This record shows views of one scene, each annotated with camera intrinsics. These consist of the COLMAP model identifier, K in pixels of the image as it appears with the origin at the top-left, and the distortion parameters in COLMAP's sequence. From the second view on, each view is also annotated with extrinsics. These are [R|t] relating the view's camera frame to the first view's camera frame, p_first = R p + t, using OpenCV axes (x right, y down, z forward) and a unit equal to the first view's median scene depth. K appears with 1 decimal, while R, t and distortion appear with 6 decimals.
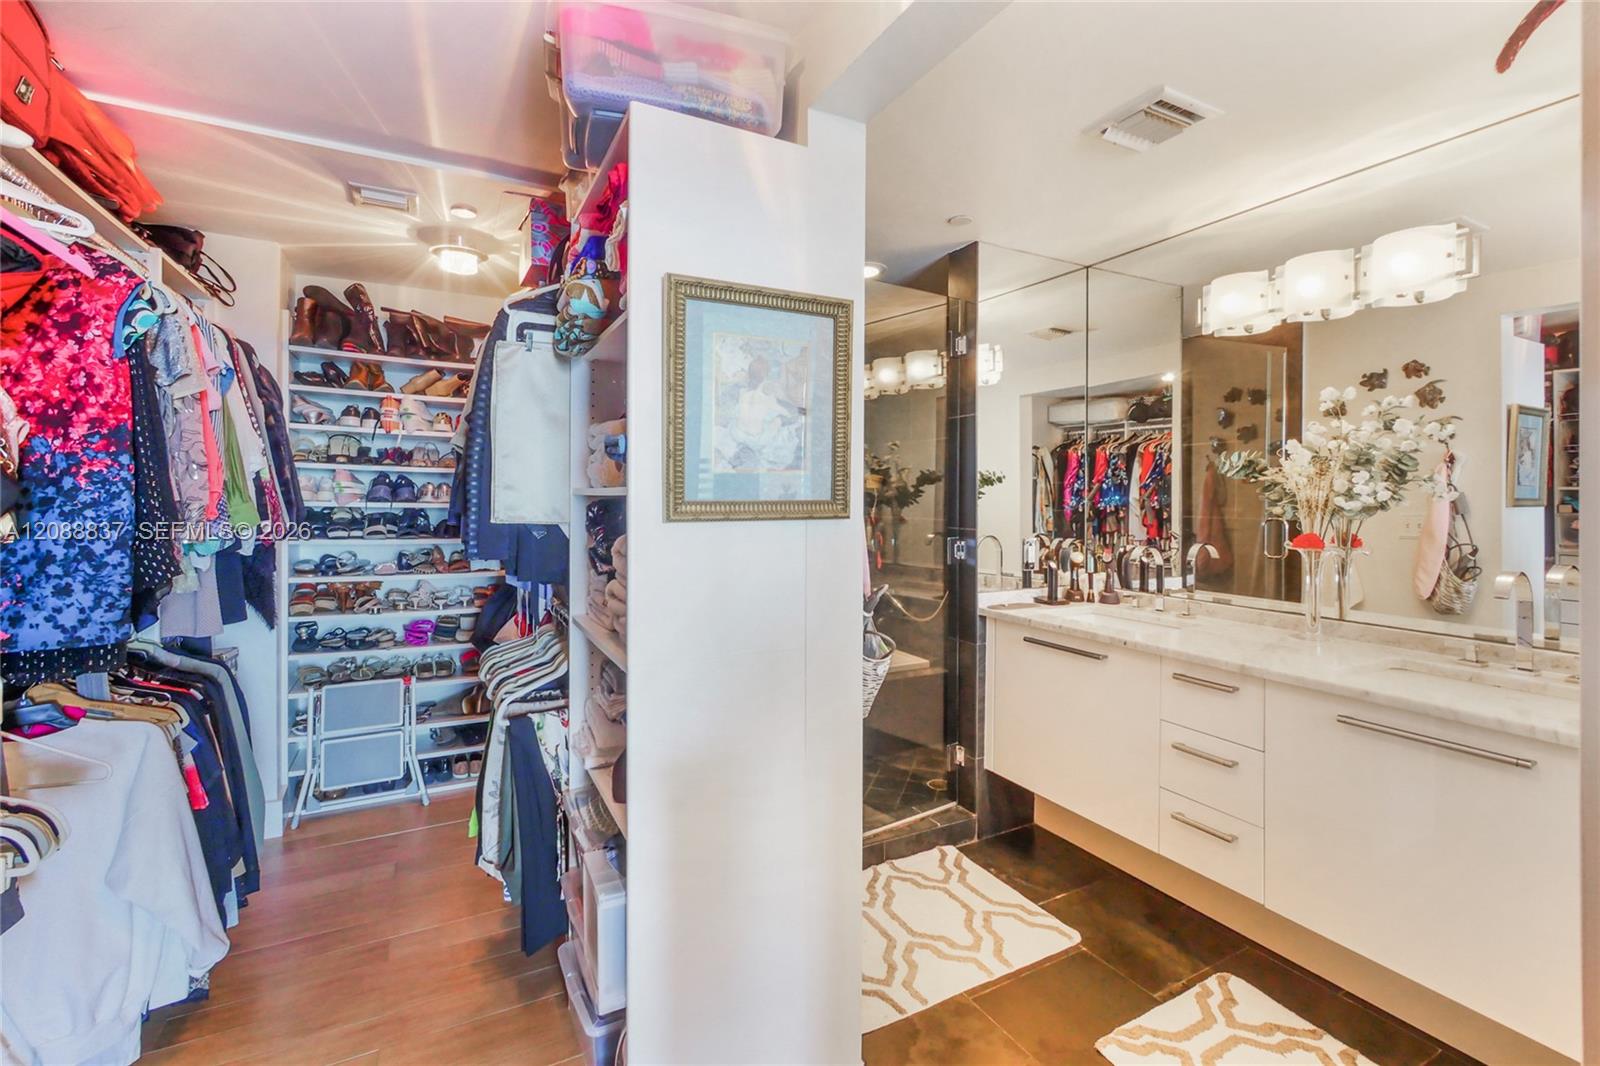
lens RADIAL K [[700.2, 0, 803.2], [0, 700.2, 498.4], [0, 0, 1]] dist [-0.001287, -0.000223]
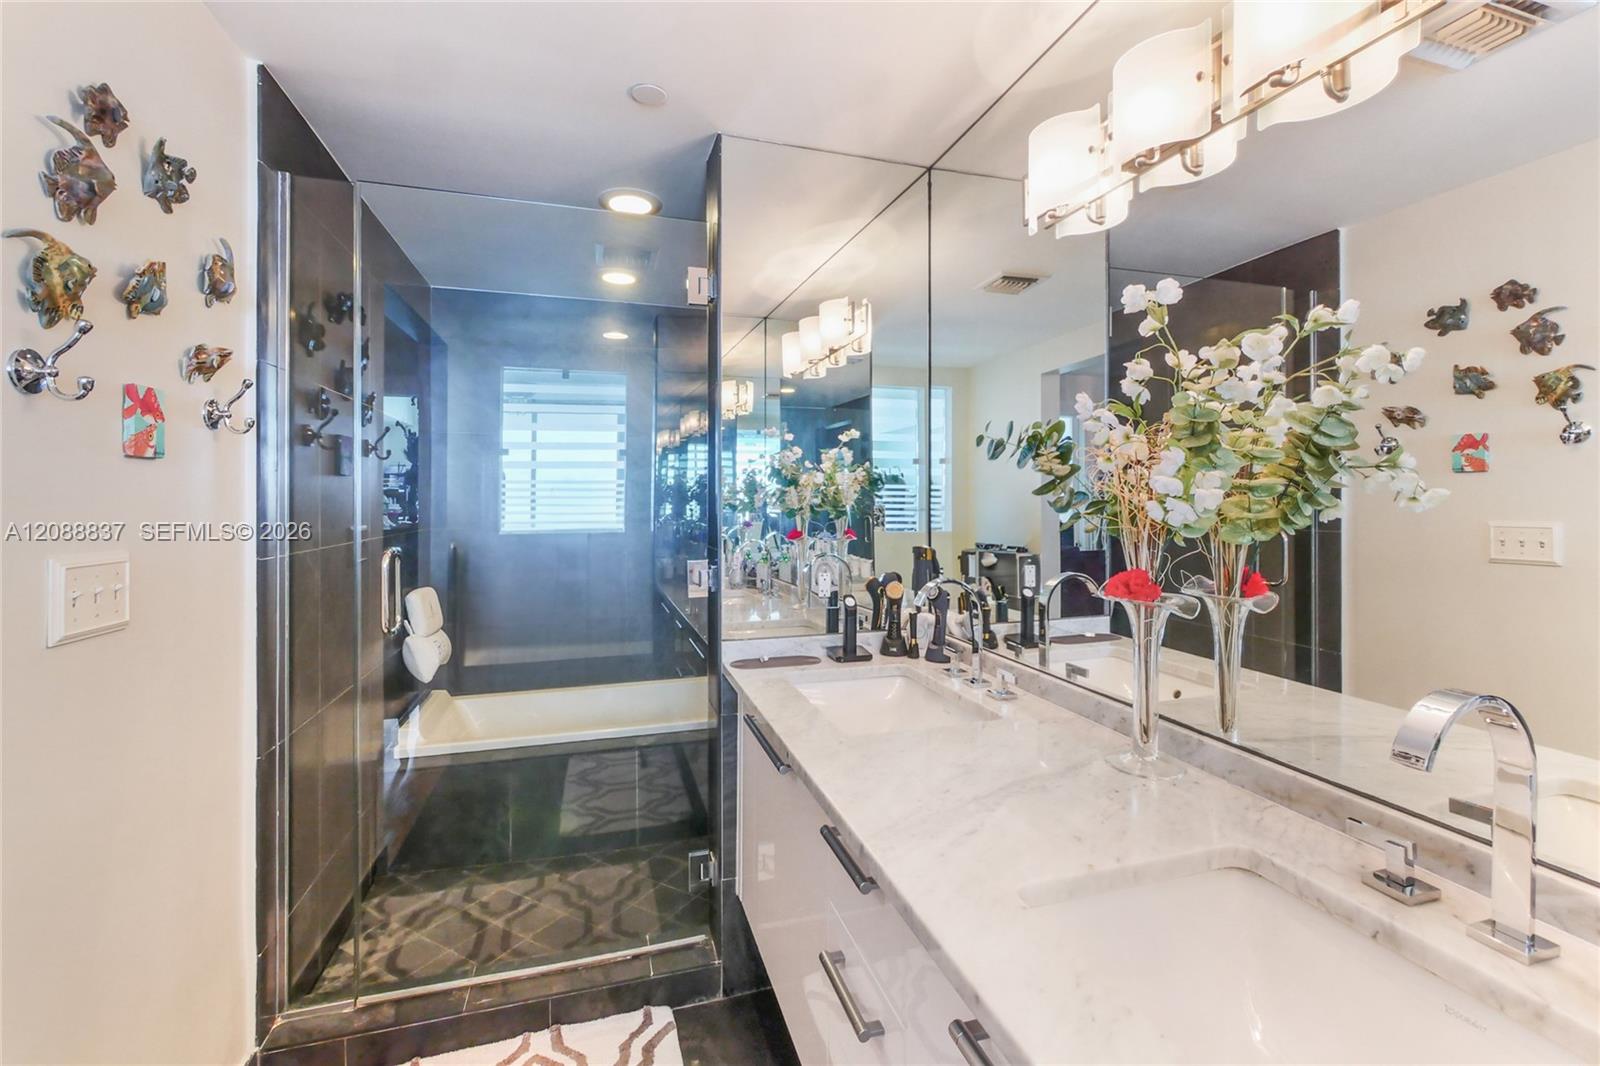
lens RADIAL K [[679.7, 0, 801.0], [0, 679.7, 501.8], [0, 0, 1]] dist [-0.000866, -0.000245]
pose [[0.982184, -0.006589, -0.187808, 0.454612], [0.006523, 0.999978, -0.000965, -0.002185], [0.187811, -0.000277, 0.982205, 0.352621]]
